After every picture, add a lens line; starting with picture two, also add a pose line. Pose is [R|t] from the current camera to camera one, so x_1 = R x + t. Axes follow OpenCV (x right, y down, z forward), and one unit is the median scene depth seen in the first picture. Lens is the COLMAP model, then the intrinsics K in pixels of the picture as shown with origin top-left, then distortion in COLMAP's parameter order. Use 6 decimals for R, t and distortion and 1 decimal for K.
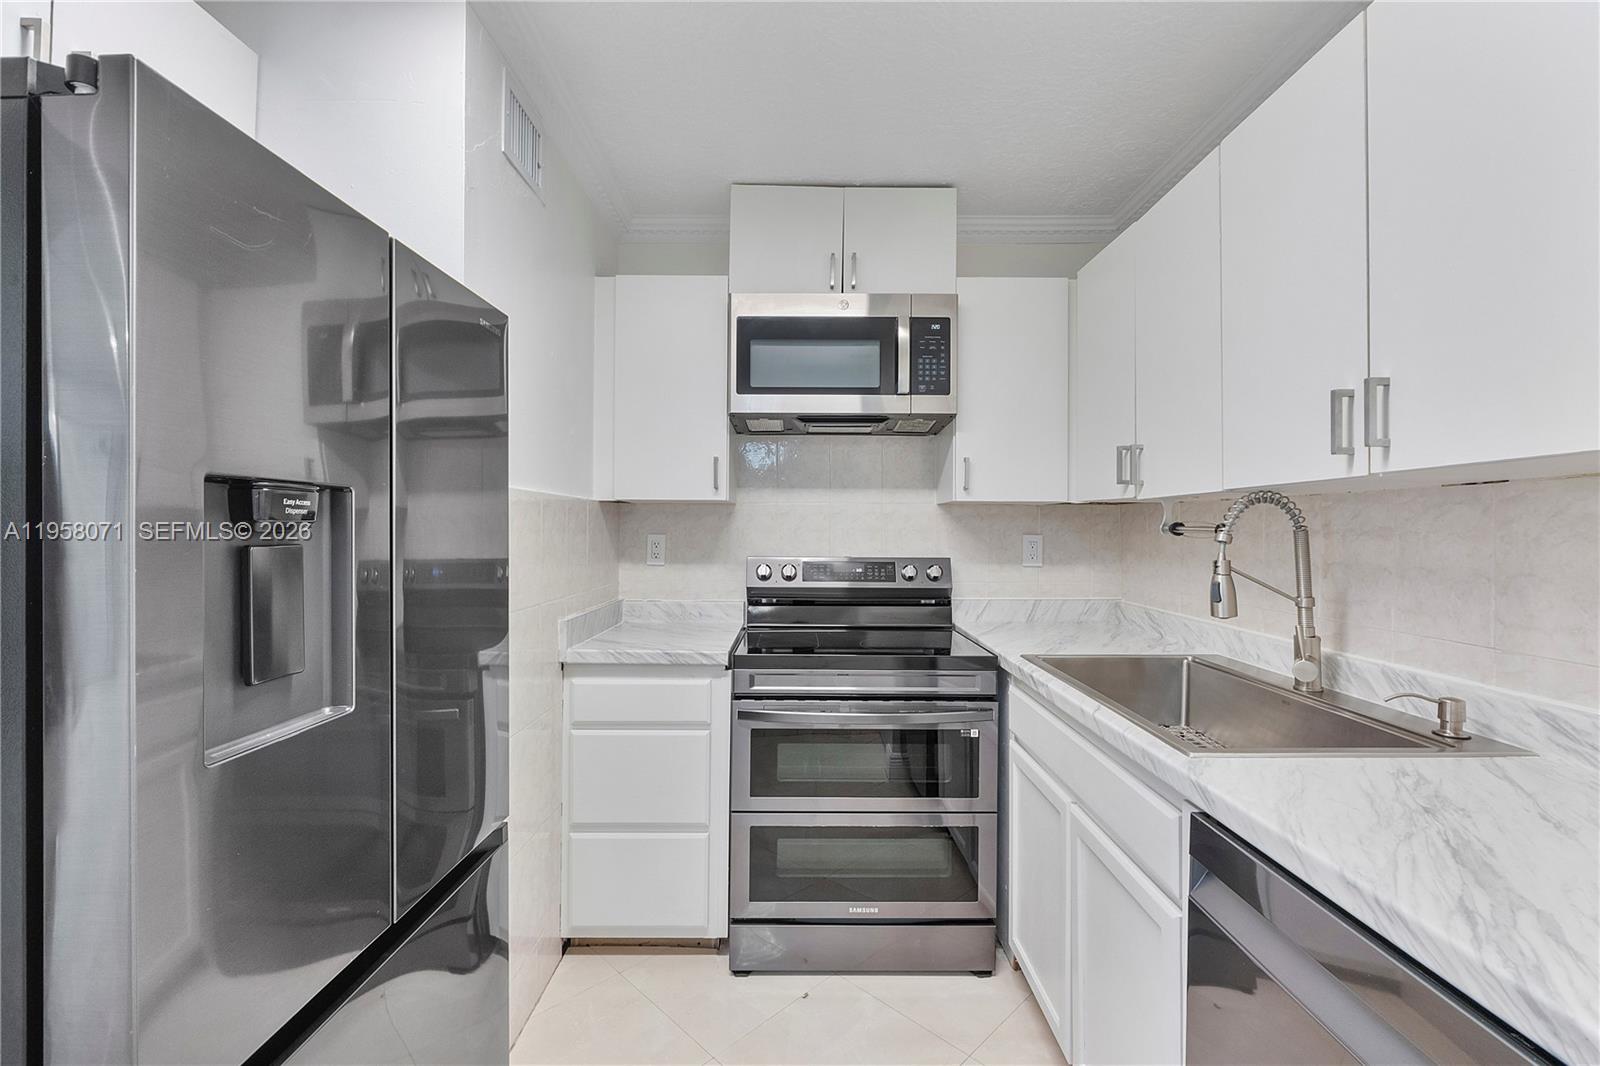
lens RADIAL K [[680.2, 0, 813.0], [0, 680.2, 526.1], [0, 0, 1]] dist [-0.004858, -0.000697]
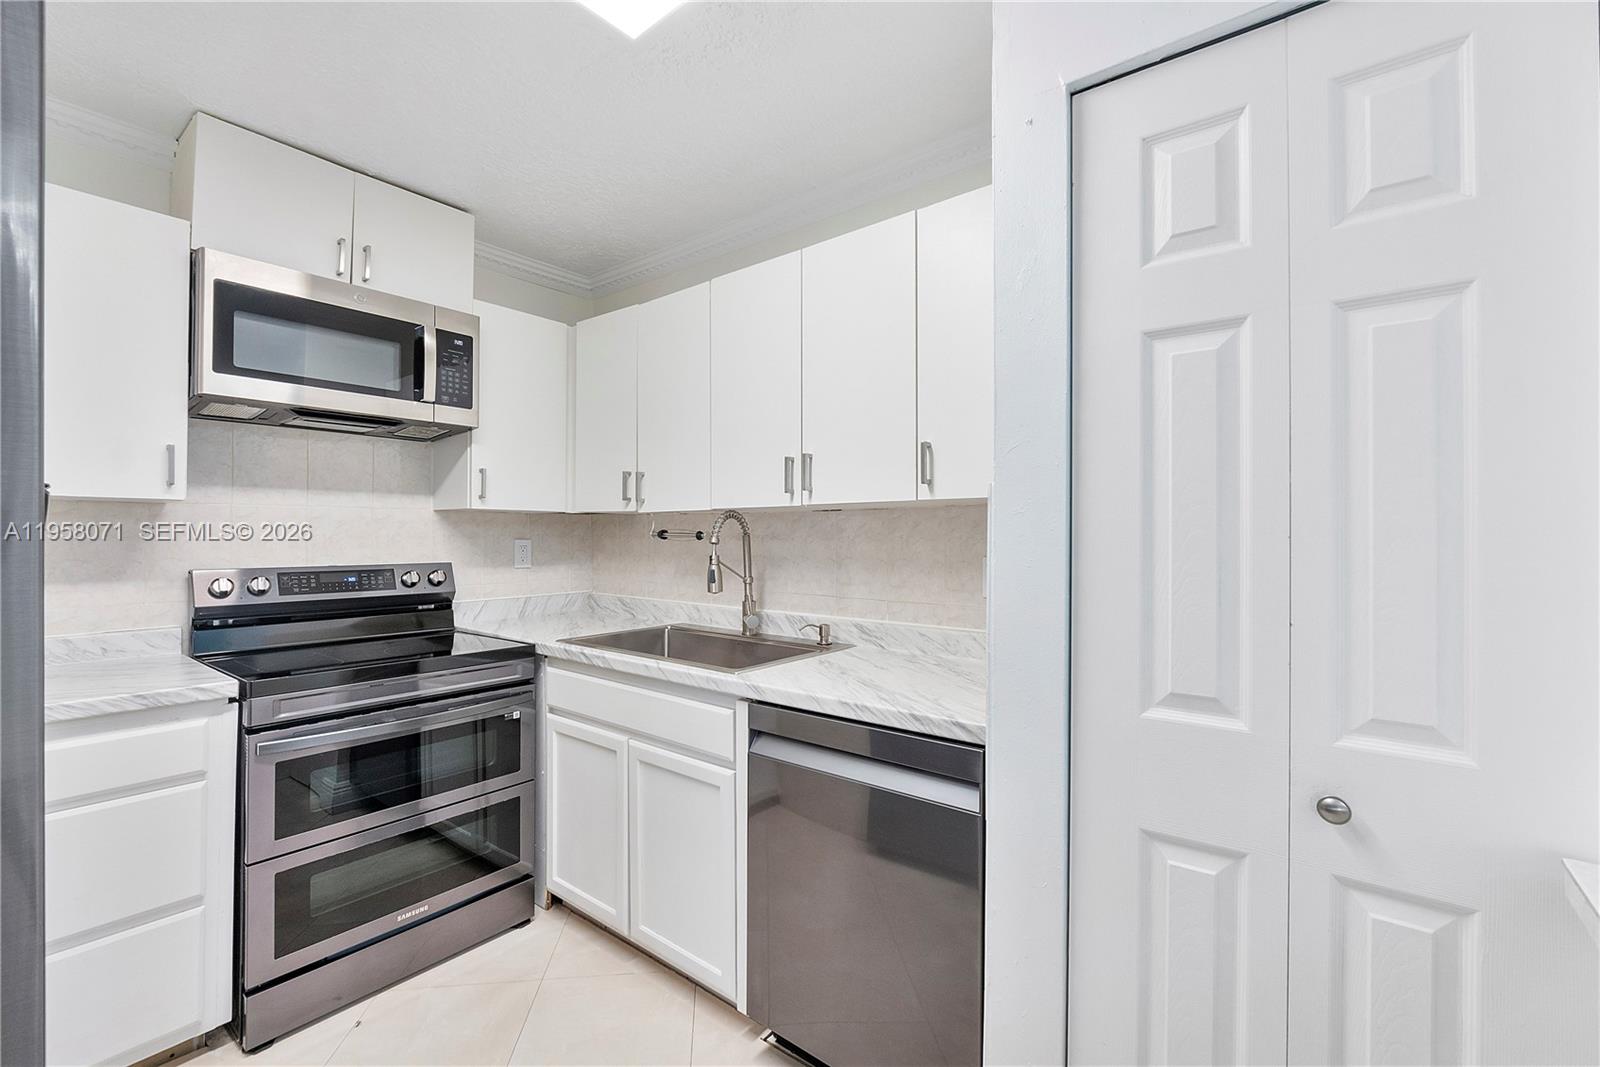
lens RADIAL K [[680.2, 0, 813.0], [0, 680.2, 526.6], [0, 0, 1]] dist [-0.004858, -0.000697]
pose [[0.613460, 0.006200, 0.789701, -0.337425], [-0.002931, 0.999980, -0.005574, -0.004759], [-0.789720, 0.001104, 0.613466, -0.082882]]
